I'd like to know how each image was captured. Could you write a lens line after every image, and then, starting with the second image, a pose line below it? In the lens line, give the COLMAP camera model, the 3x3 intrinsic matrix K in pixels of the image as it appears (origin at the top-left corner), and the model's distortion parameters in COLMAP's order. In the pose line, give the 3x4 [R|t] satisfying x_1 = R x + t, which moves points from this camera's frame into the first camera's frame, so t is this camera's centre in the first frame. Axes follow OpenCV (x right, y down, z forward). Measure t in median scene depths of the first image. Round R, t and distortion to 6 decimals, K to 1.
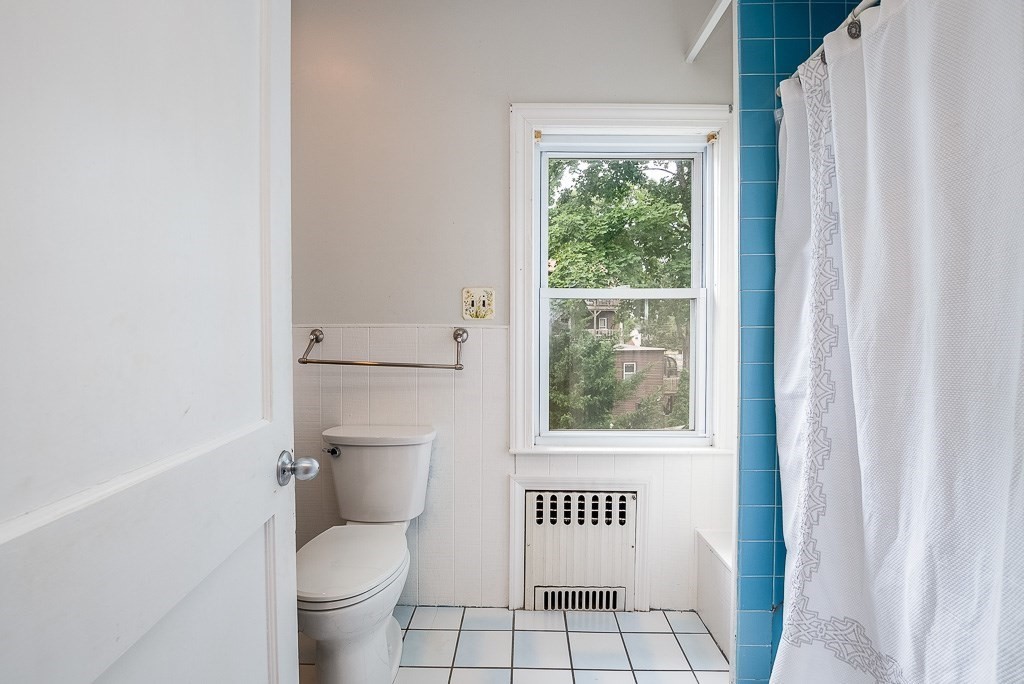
lens RADIAL K [[451.8, 0, 515.3], [0, 451.8, 343.4], [0, 0, 1]] dist [-0.035198, 0.005899]
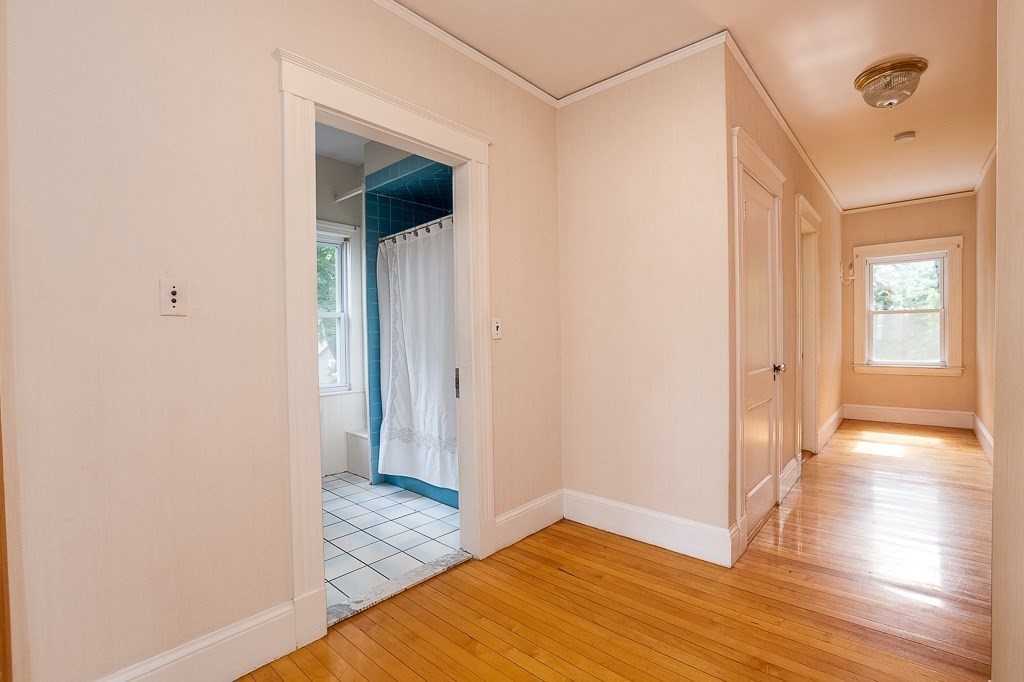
lens RADIAL K [[451.8, 0, 515.3], [0, 451.8, 342.4], [0, 0, 1]] dist [-0.035198, 0.005899]
pose [[0.636493, -0.026014, 0.770844, -0.722082], [0.032431, 0.999450, 0.006951, 0.027095], [-0.770601, 0.020575, 0.636986, -0.979766]]
